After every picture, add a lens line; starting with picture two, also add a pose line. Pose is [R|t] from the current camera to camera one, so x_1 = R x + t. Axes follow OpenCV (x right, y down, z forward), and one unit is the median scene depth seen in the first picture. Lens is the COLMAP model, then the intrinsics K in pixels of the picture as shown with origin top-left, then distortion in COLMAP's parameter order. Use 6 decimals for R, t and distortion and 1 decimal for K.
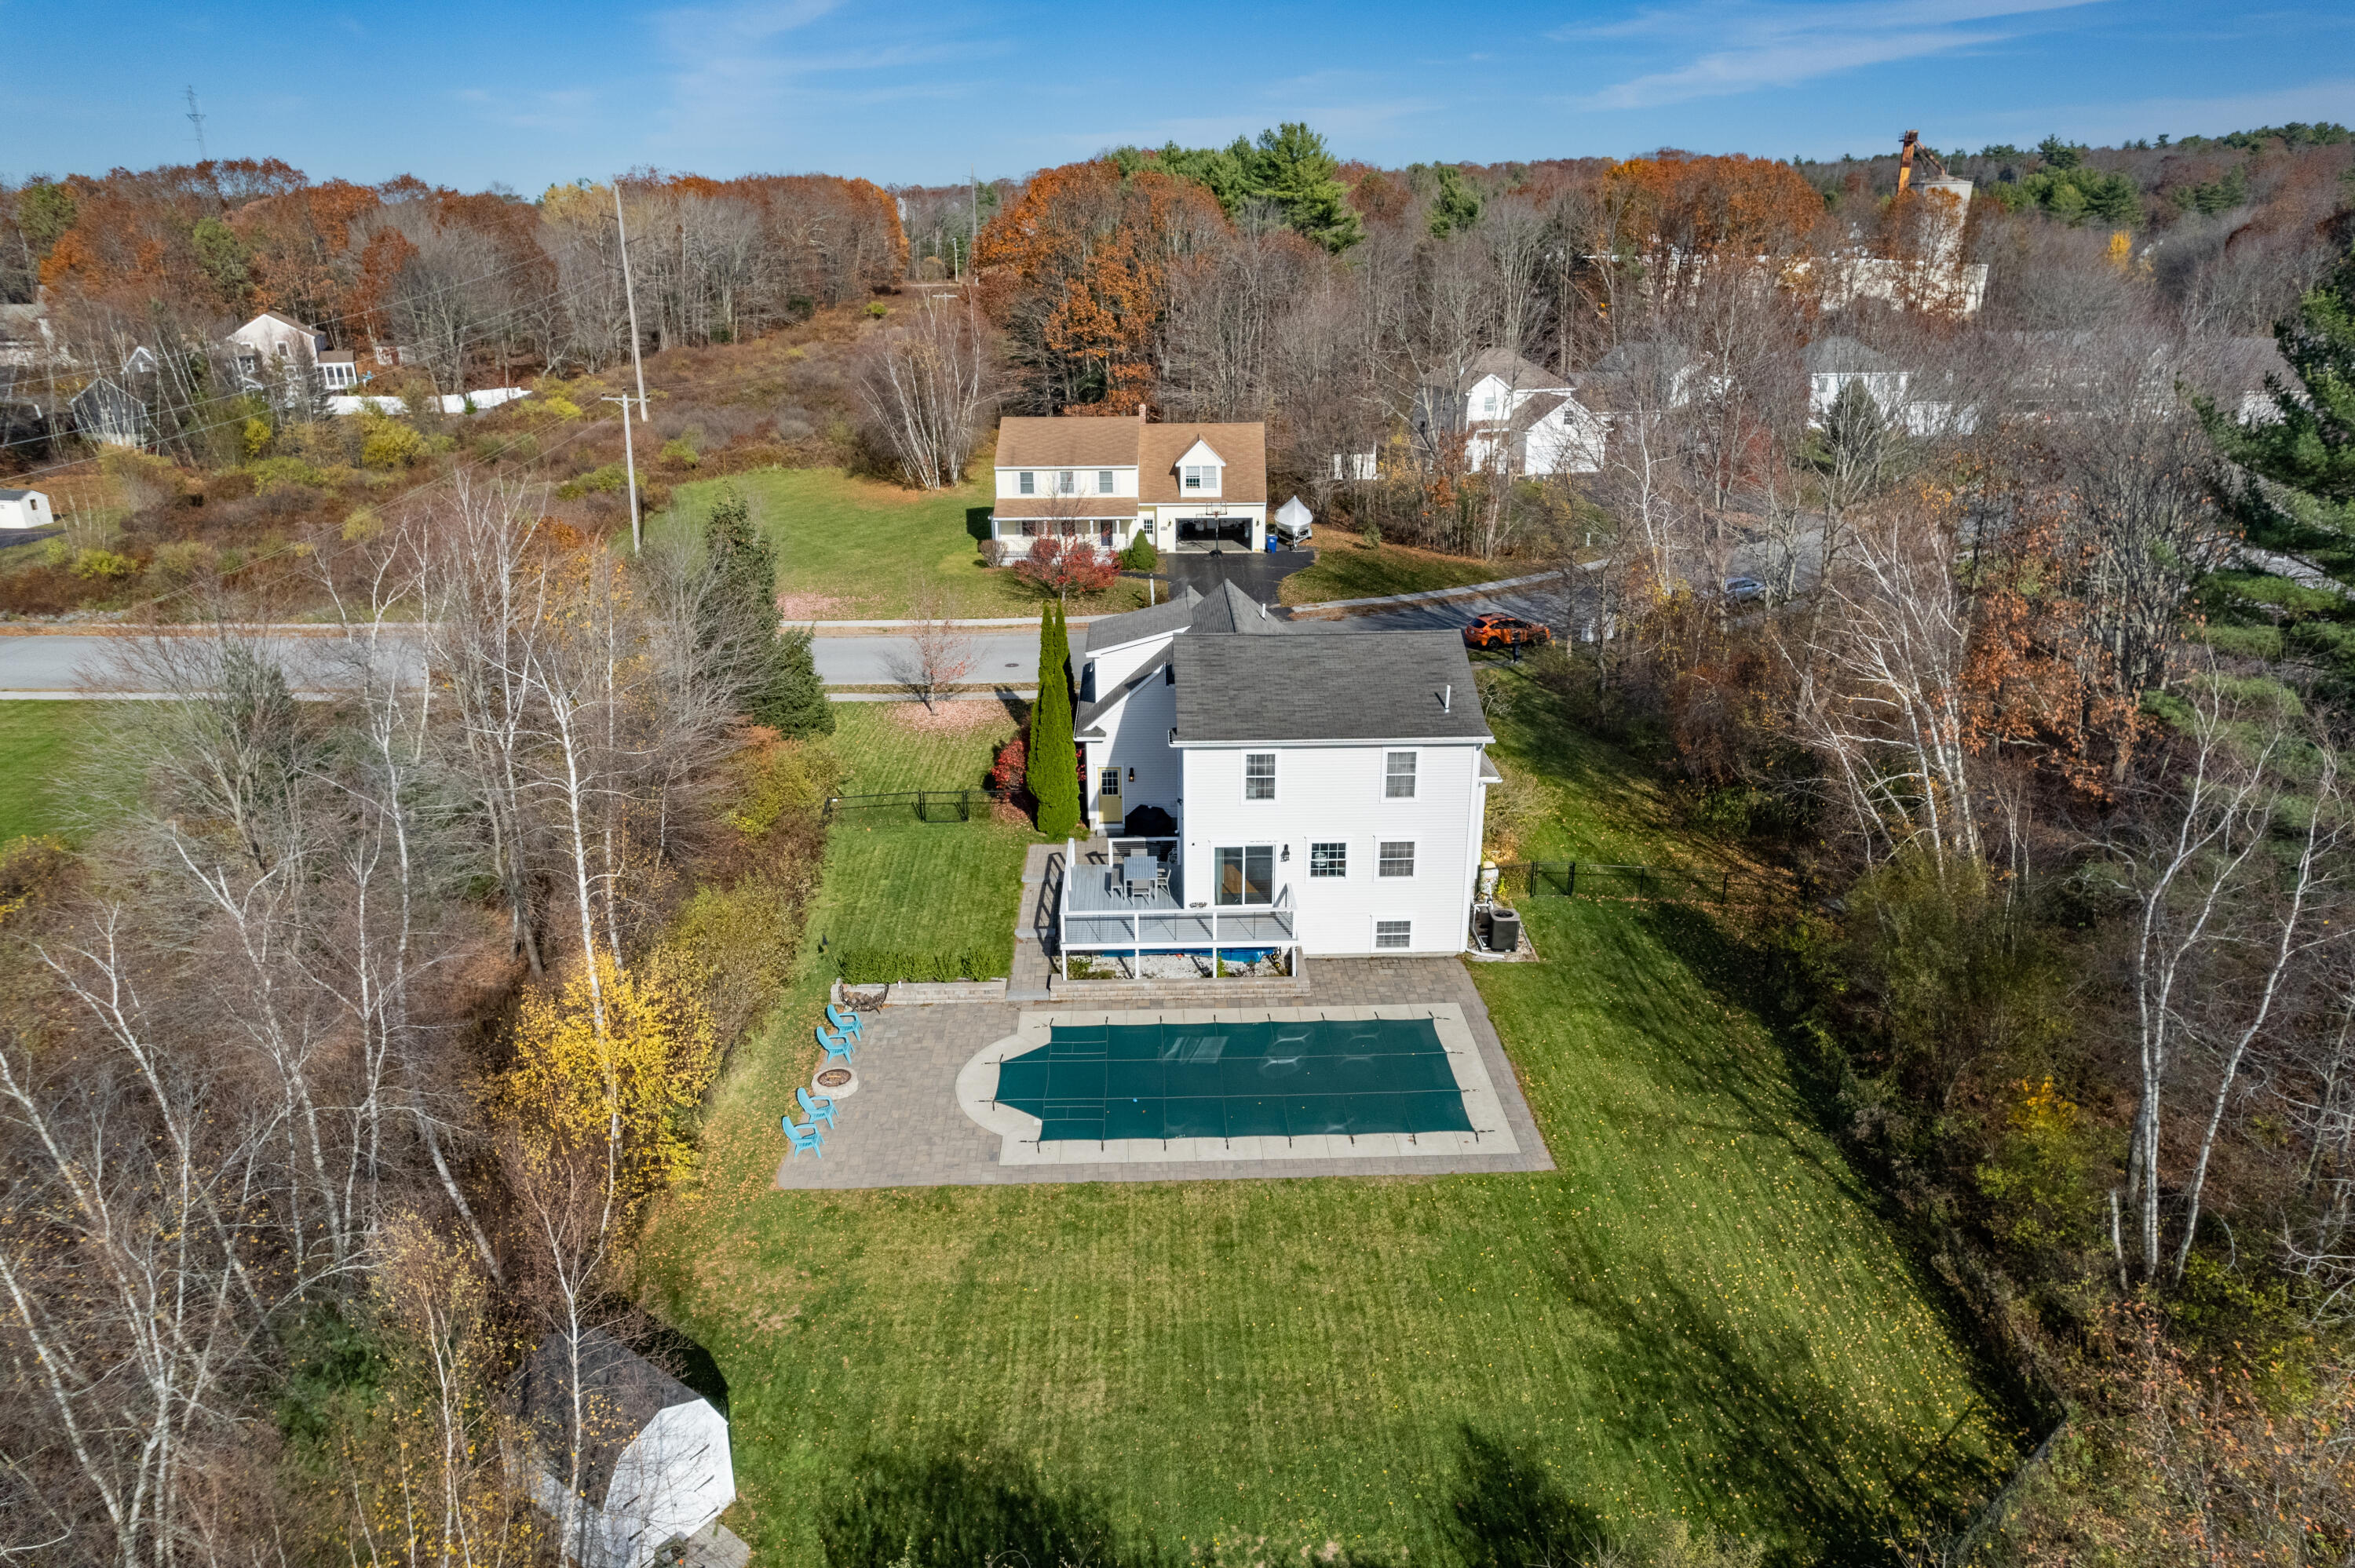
lens RADIAL K [[1527.4, 0, 1185.3], [0, 1527.4, 817.3], [0, 0, 1]] dist [-0.091999, 0.091323]
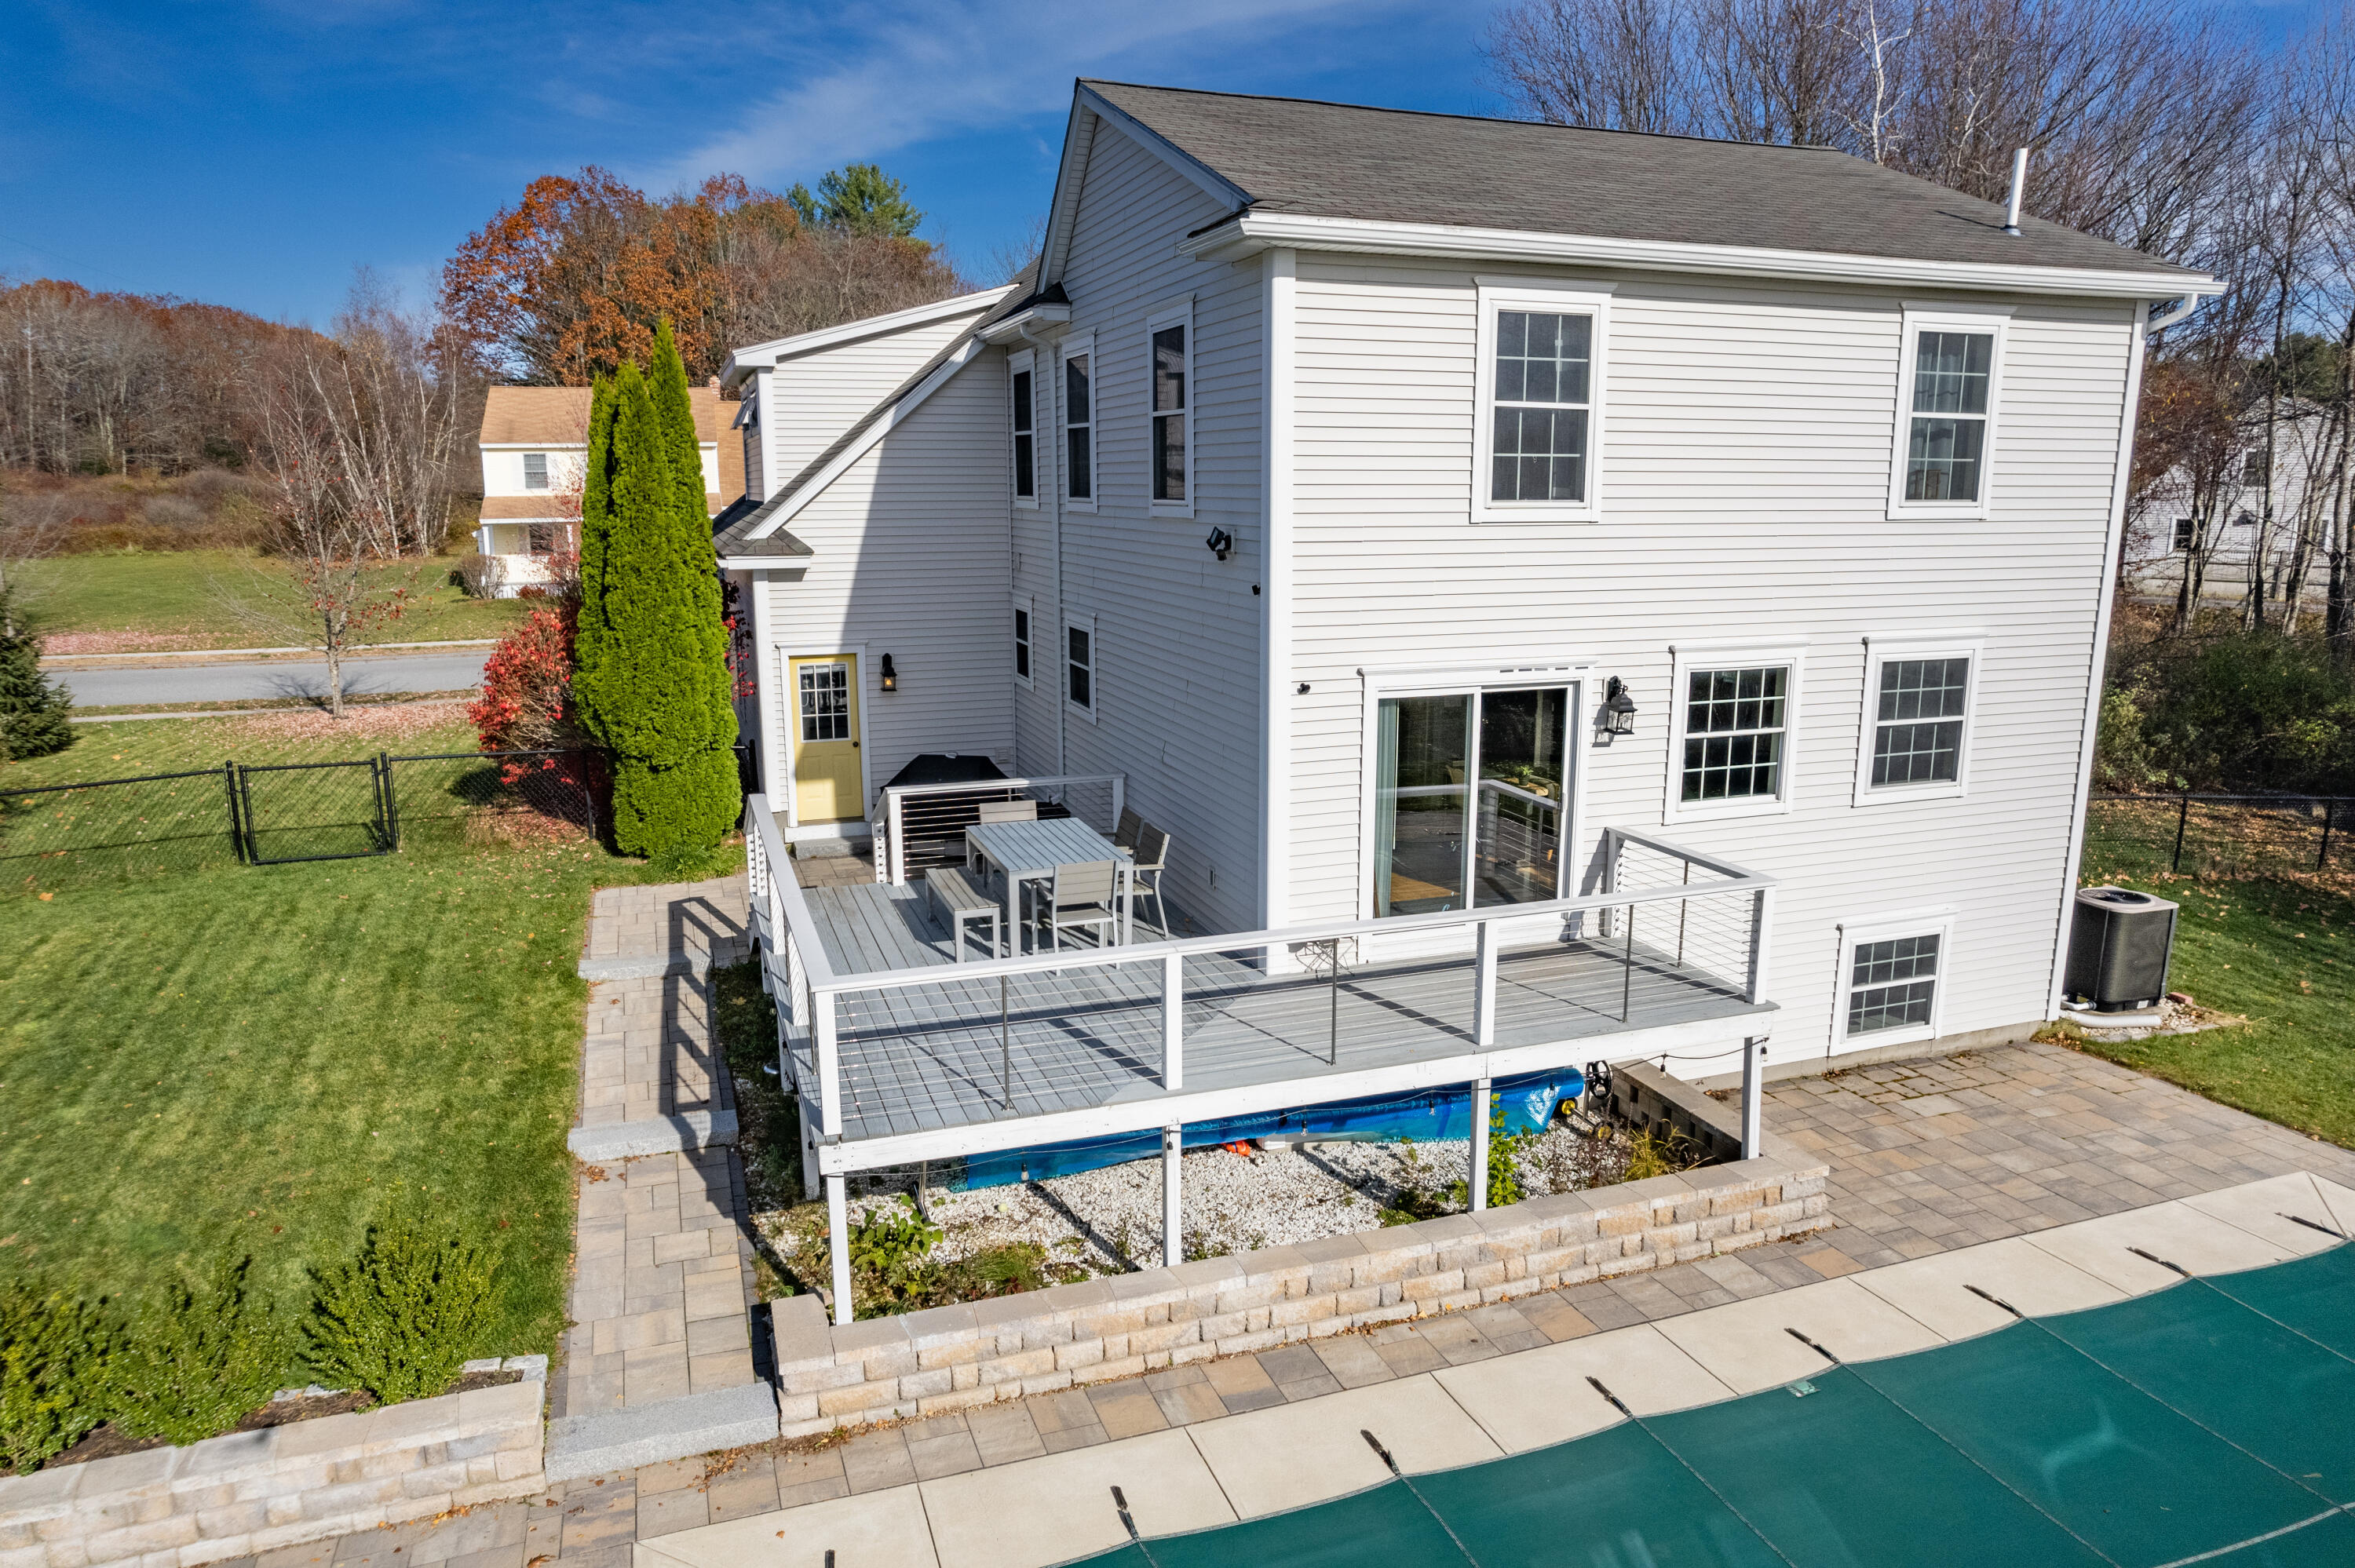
lens RADIAL K [[1527.4, 0, 1185.3], [0, 1527.4, 817.3], [0, 0, 1]] dist [-0.091999, 0.091323]
pose [[0.952780, -0.064345, 0.296767, -0.094282], [0.108670, 0.984819, -0.135360, 0.074372], [-0.283552, 0.161218, 0.945308, 0.806846]]
